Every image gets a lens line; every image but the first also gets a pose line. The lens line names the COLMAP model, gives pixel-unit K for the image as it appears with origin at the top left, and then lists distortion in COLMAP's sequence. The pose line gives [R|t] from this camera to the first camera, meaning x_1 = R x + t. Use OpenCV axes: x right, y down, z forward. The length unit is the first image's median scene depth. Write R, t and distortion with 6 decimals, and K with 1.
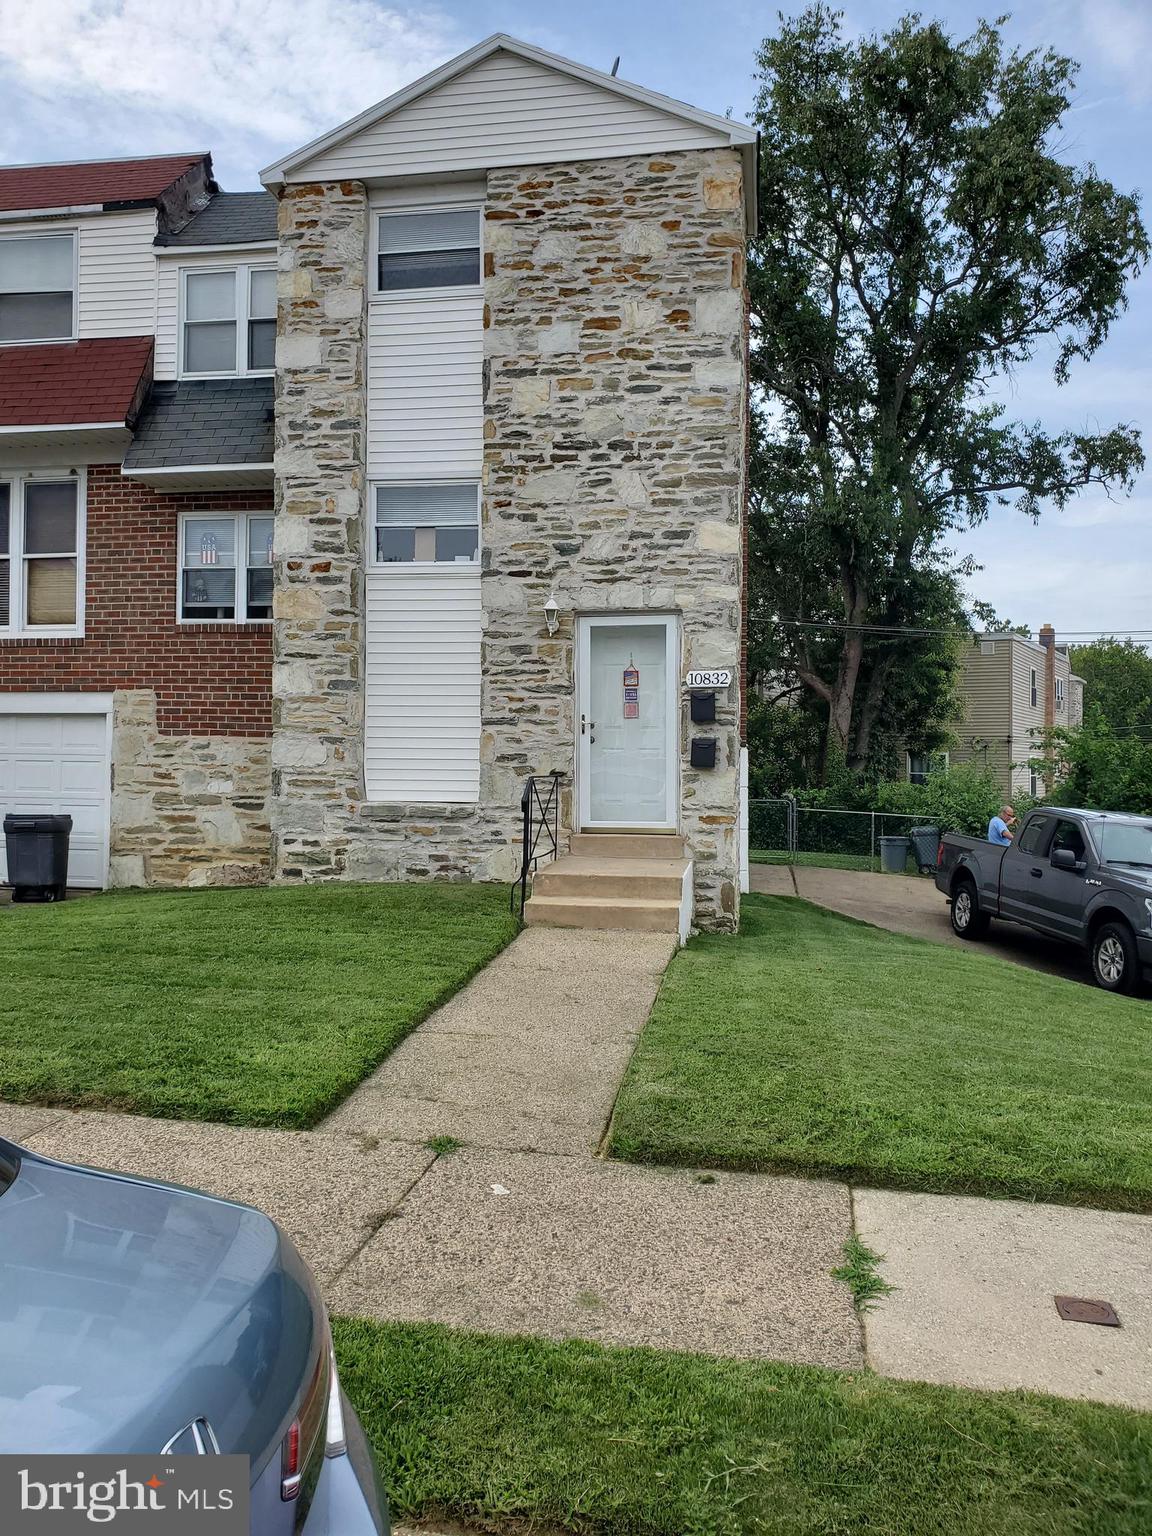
lens RADIAL K [[1200.1, 0, 576.0], [0, 1200.1, 768.0], [0, 0, 1]] dist [-0.003041, -0.006780]
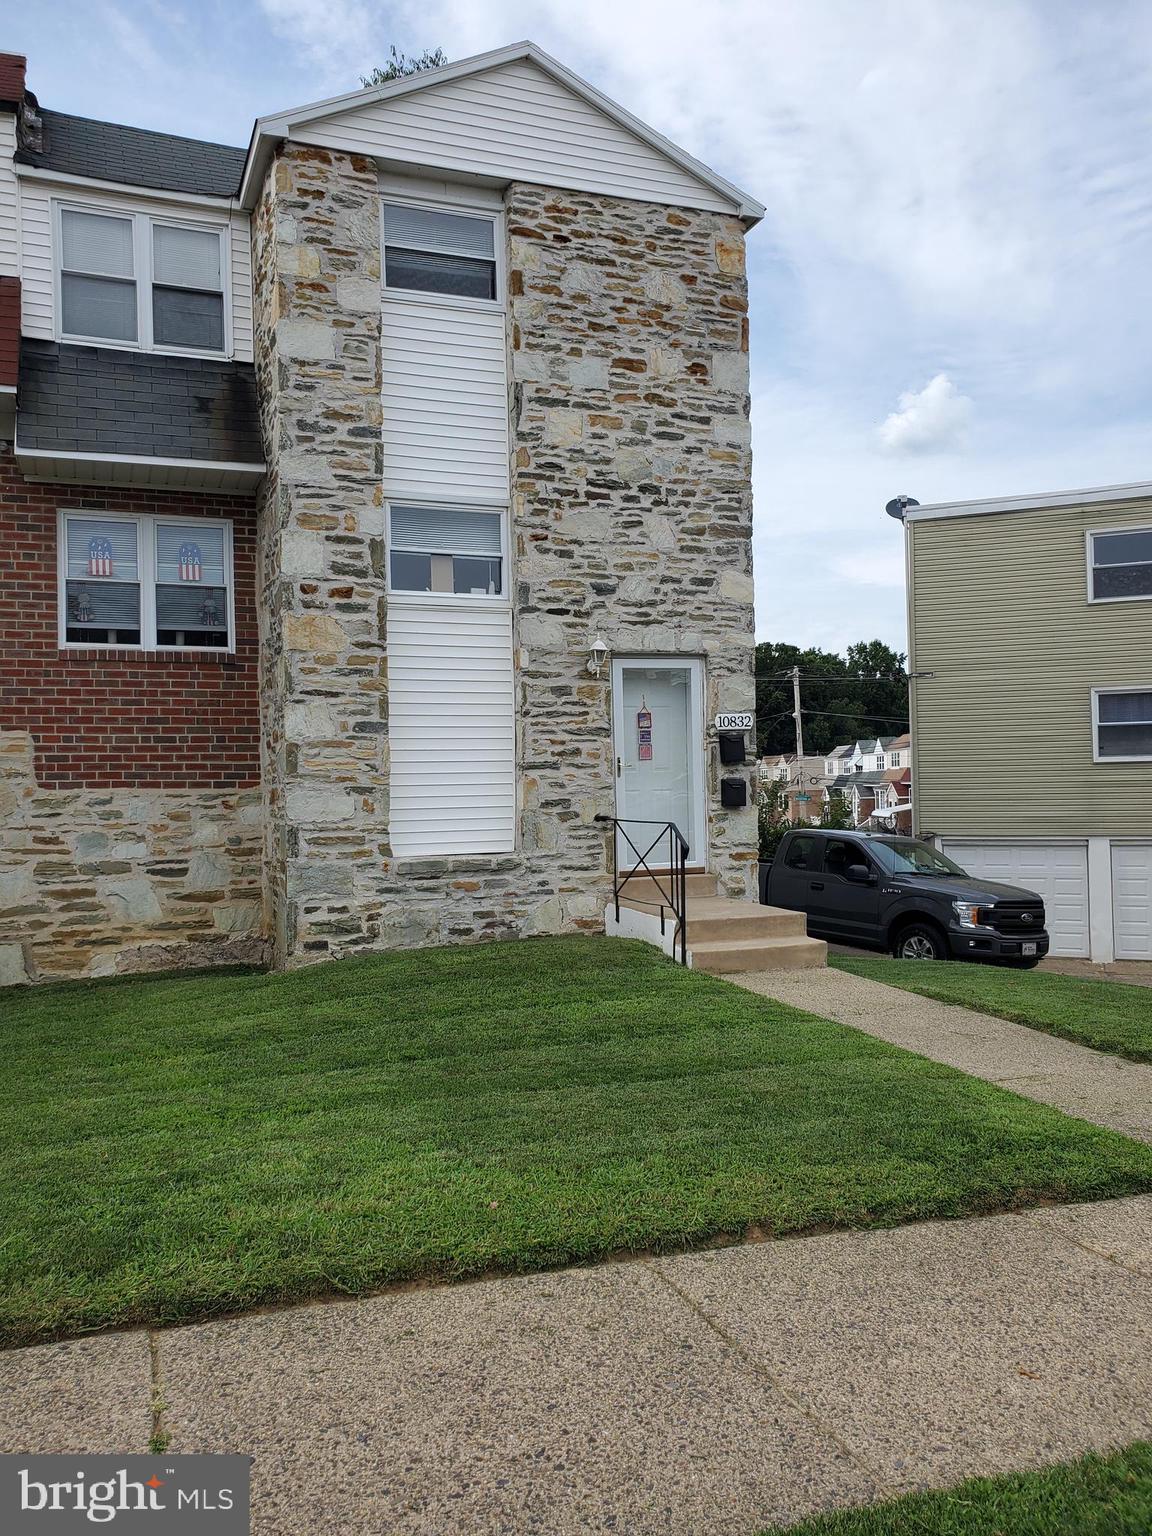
lens RADIAL K [[1194.4, 0, 573.1], [0, 1194.4, 787.4], [0, 0, 1]] dist [0.005418, -0.003020]
pose [[0.858721, -0.027117, 0.511726, -0.525026], [0.030961, 0.999520, 0.001011, -0.021755], [-0.511508, 0.014975, 0.859148, 0.173269]]
